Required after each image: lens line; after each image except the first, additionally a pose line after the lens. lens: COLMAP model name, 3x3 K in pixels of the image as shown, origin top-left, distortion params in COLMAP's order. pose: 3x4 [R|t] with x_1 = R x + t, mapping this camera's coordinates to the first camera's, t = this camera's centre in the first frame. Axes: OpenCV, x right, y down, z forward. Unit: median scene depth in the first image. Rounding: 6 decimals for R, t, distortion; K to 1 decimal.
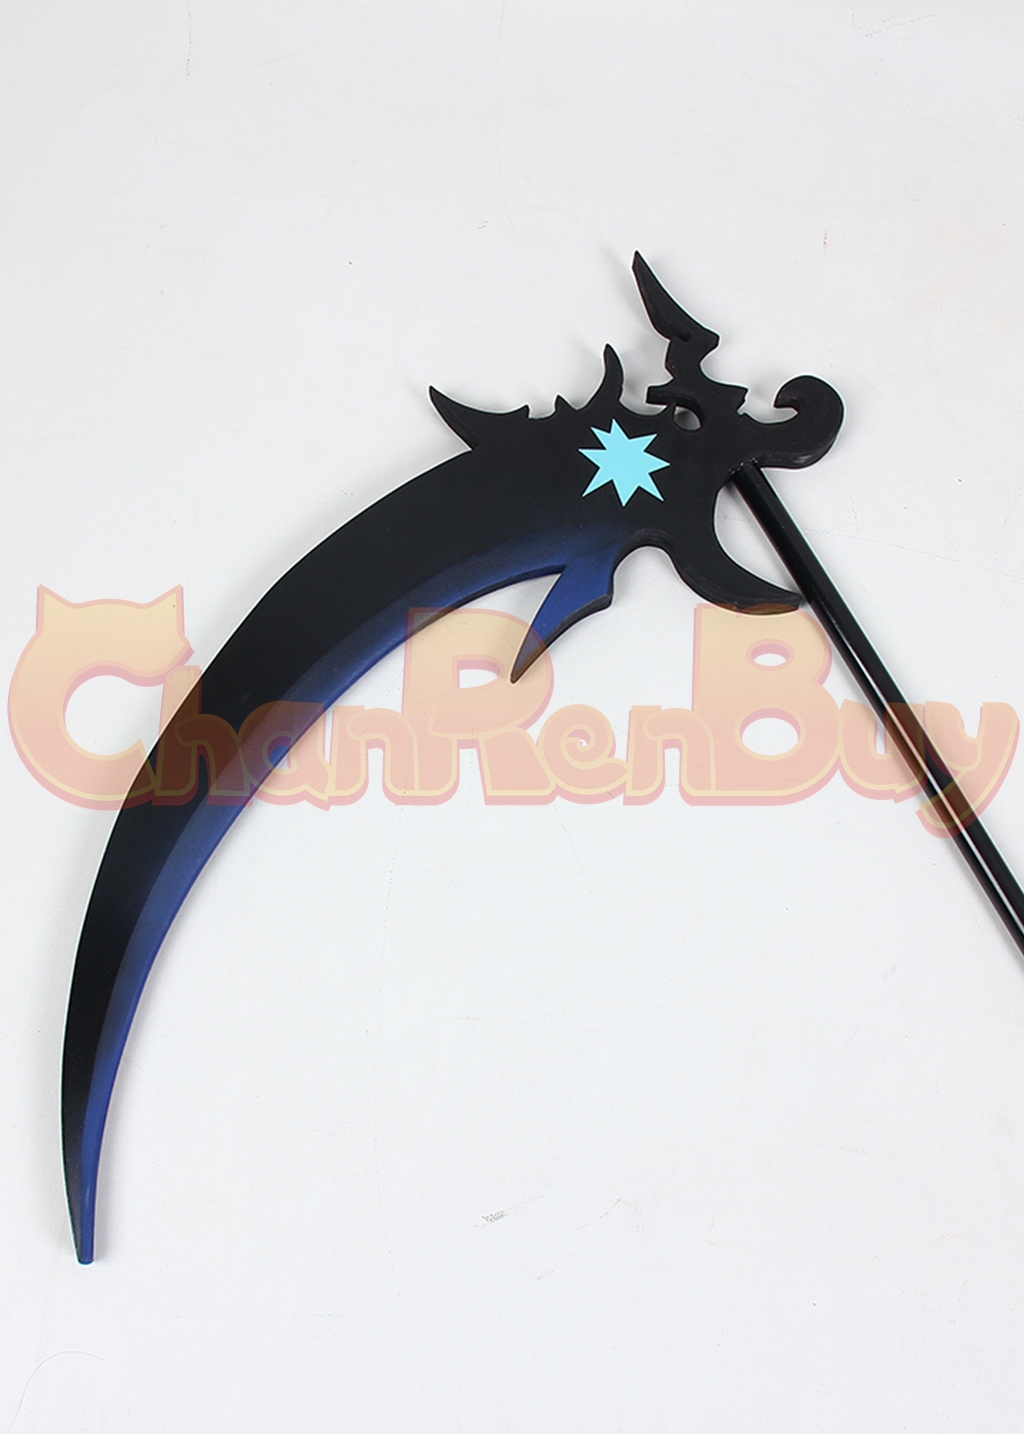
lens RADIAL K [[1476.0, 0, 512.0], [0, 1476.0, 717.0], [0, 0, 1]] dist [-0.011476, 0.003661]
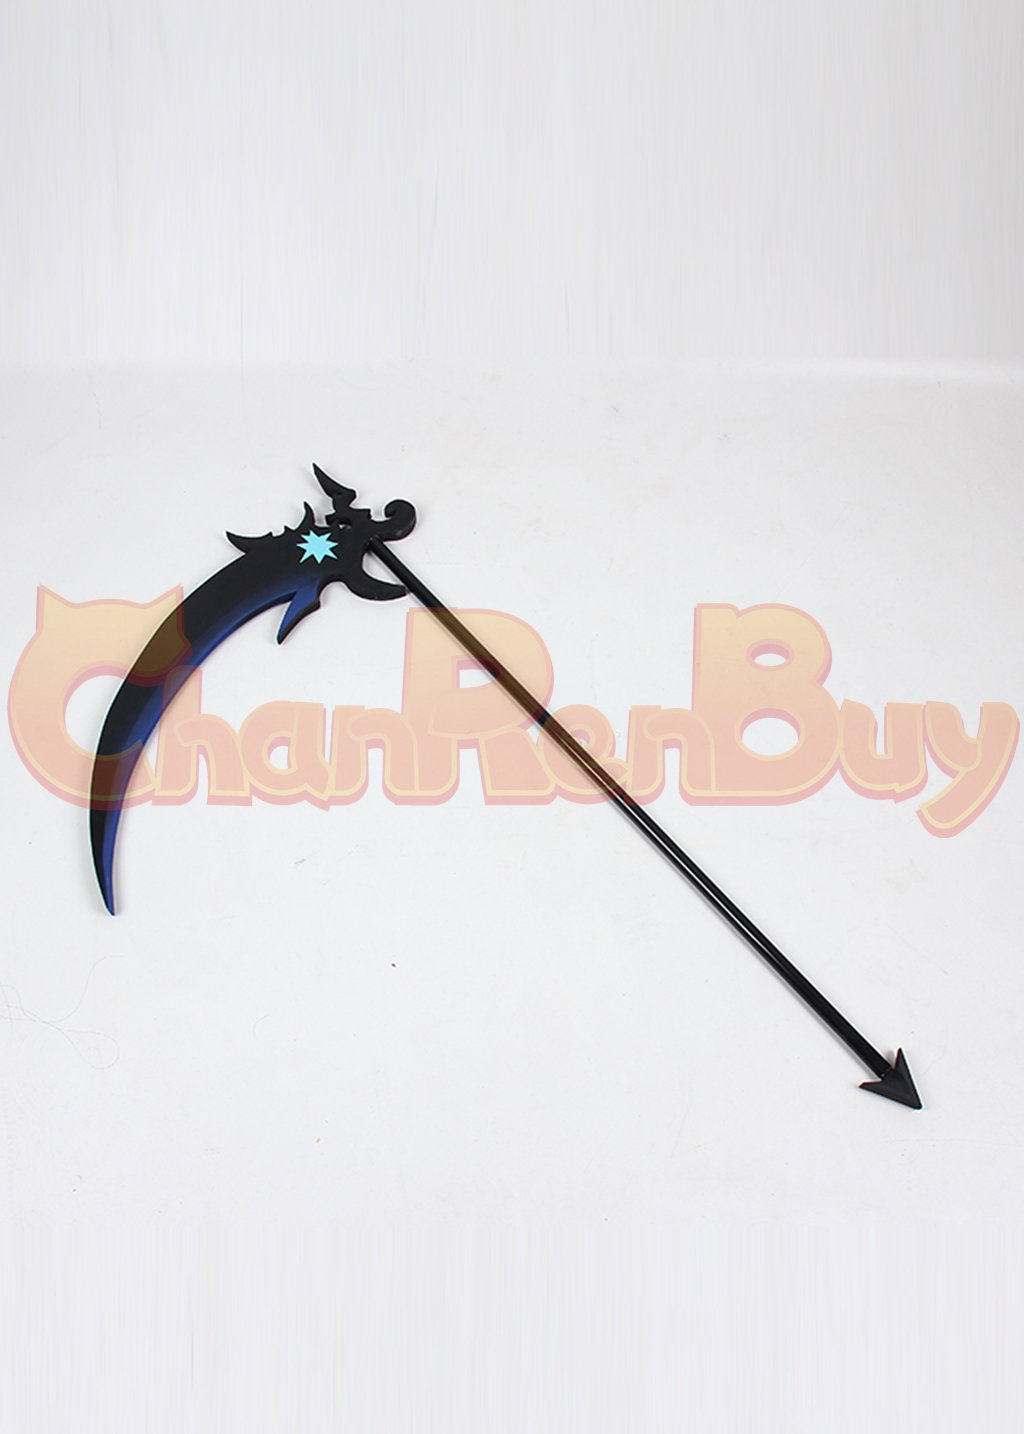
lens RADIAL K [[1476.0, 0, 512.0], [0, 1476.0, 717.0], [0, 0, 1]] dist [-0.011476, 0.003661]
pose [[0.982030, -0.159072, 0.101556, 0.095395], [0.180465, 0.948961, -0.258662, 0.673184], [-0.055227, 0.272342, 0.960614, -1.026943]]
